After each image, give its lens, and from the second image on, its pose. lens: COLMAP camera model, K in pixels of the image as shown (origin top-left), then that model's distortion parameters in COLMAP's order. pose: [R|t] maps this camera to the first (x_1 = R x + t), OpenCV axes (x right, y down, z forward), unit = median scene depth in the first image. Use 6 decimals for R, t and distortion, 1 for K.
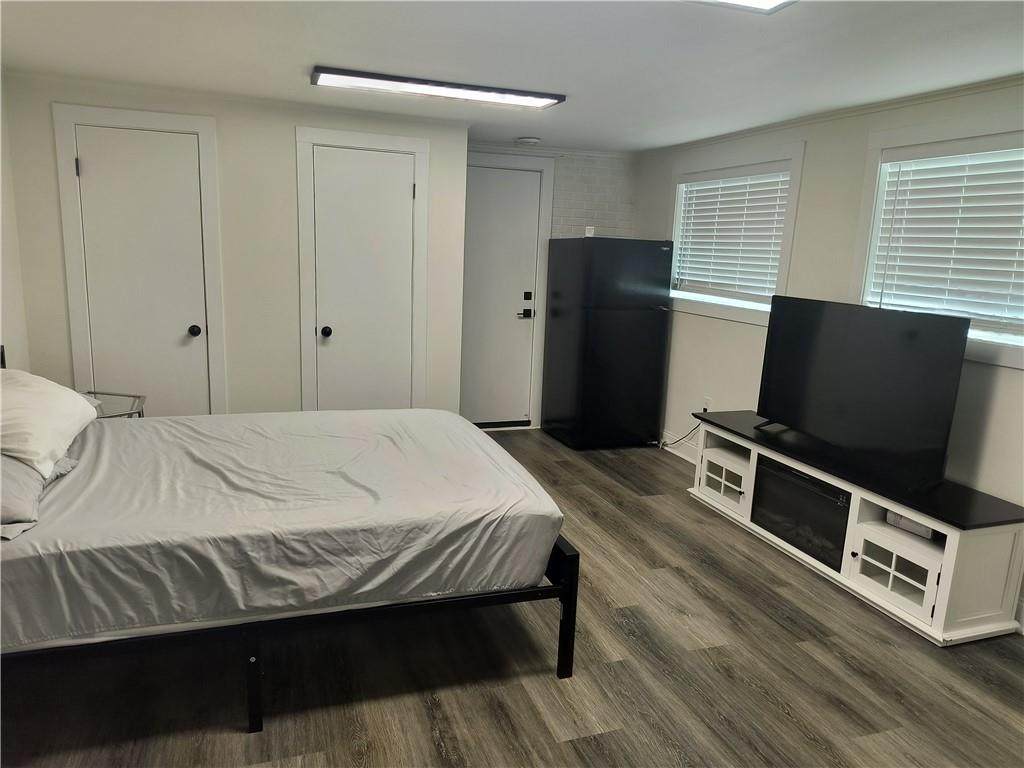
lens RADIAL K [[711.7, 0, 512.0], [0, 711.7, 384.0], [0, 0, 1]] dist [0.000581, 0.000402]
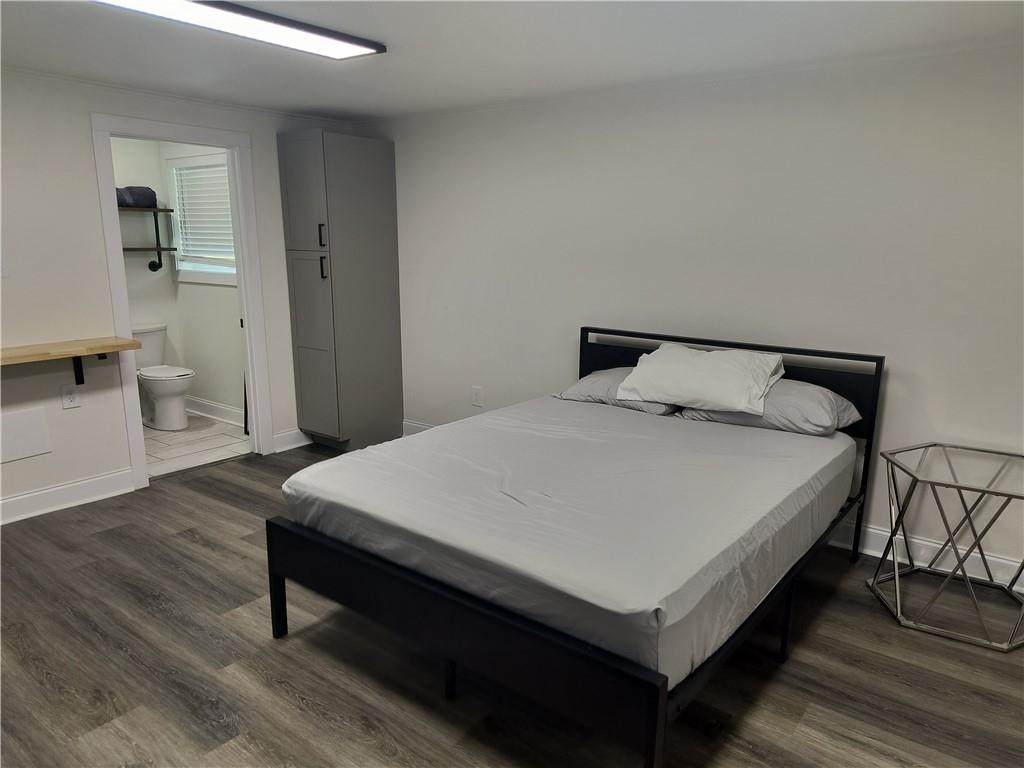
lens RADIAL K [[711.7, 0, 512.0], [0, 711.7, 384.0], [0, 0, 1]] dist [0.000581, 0.000402]
pose [[-0.842095, 0.074450, -0.534166, 0.318473], [-0.136652, 0.928654, 0.344860, -0.344423], [0.521730, 0.363400, -0.771841, 1.843543]]
